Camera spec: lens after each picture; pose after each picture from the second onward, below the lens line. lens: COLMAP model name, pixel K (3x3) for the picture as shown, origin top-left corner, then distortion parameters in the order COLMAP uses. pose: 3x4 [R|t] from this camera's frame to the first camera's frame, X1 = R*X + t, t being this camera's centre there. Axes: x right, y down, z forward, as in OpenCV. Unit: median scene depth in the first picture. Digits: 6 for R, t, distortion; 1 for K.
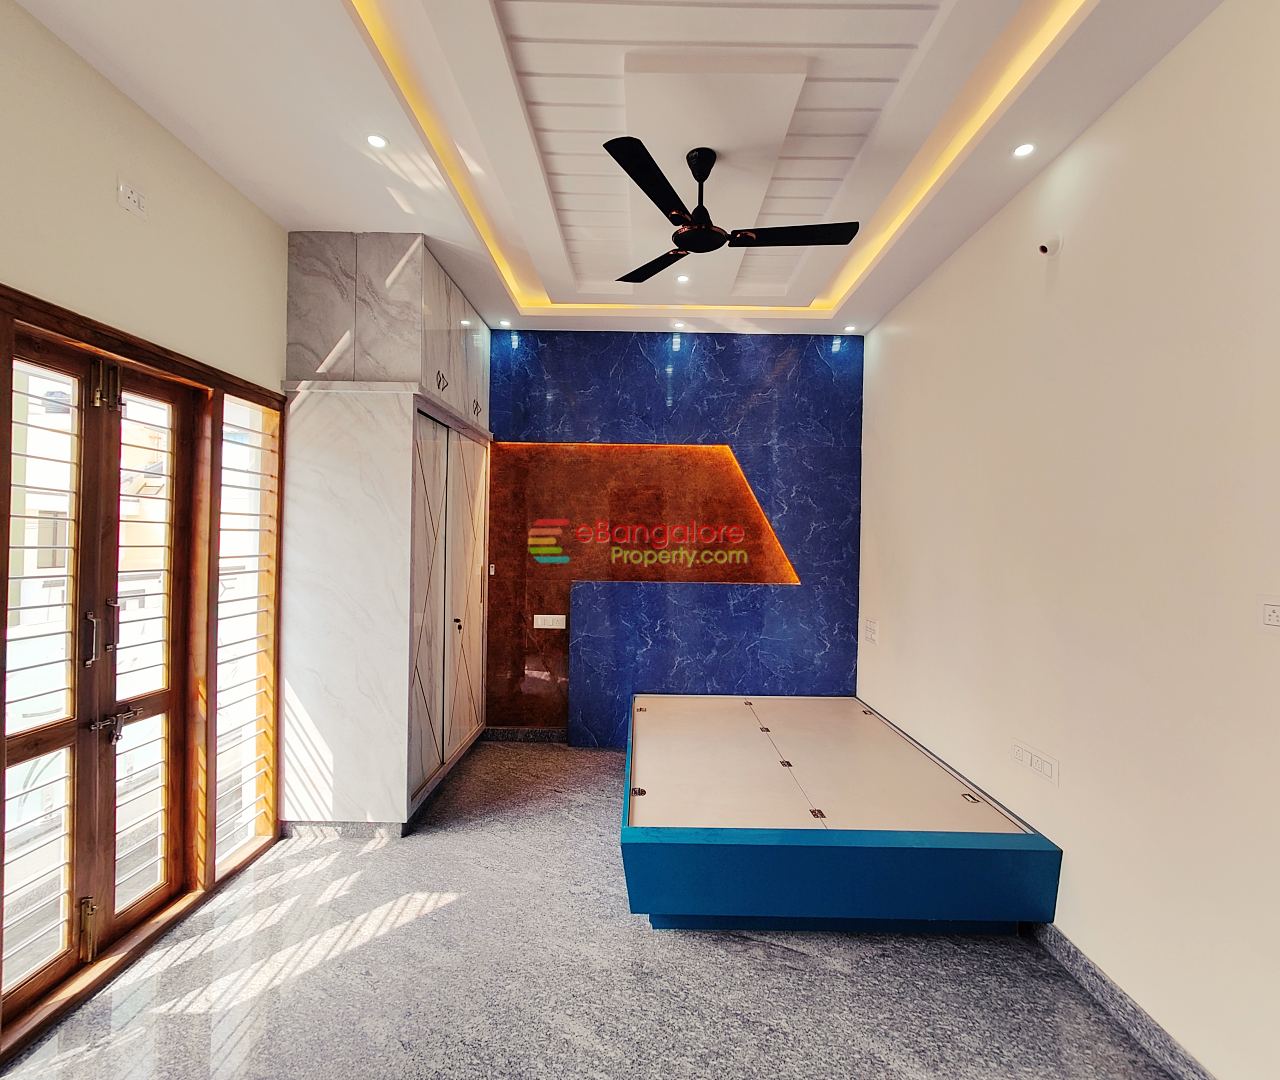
lens RADIAL K [[627.7, 0, 642.7], [0, 627.7, 537.8], [0, 0, 1]] dist [-0.005178, 0.002118]
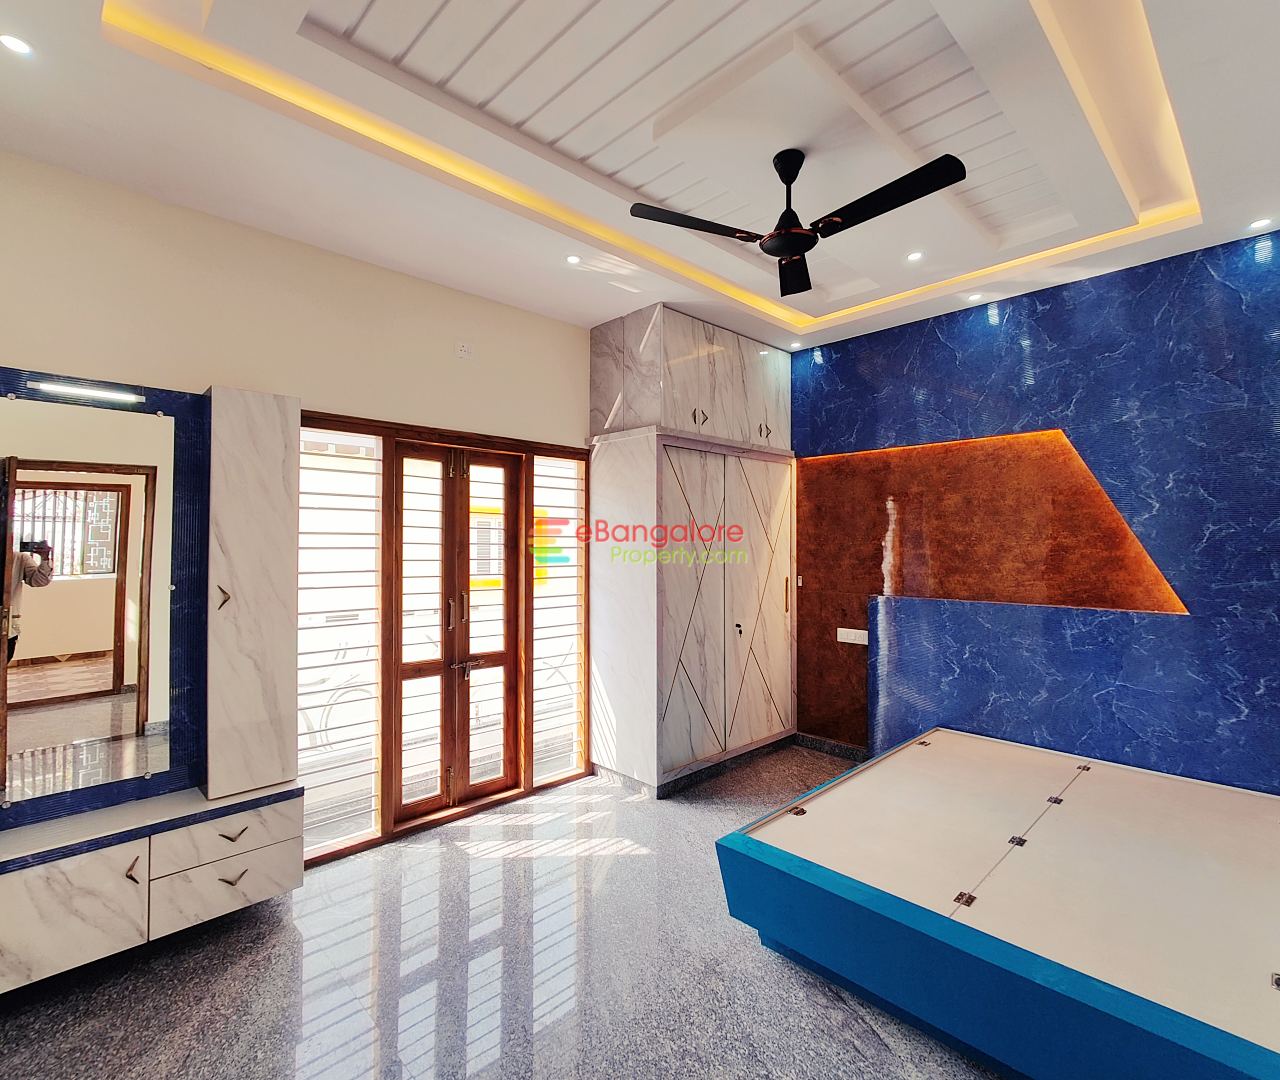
lens RADIAL K [[627.7, 0, 640.4], [0, 627.7, 538.6], [0, 0, 1]] dist [-0.005178, 0.002118]
pose [[0.694871, -0.021247, -0.718820, 0.485314], [0.010212, 0.999754, -0.019679, -0.003021], [0.719062, 0.006334, 0.694917, 0.130175]]
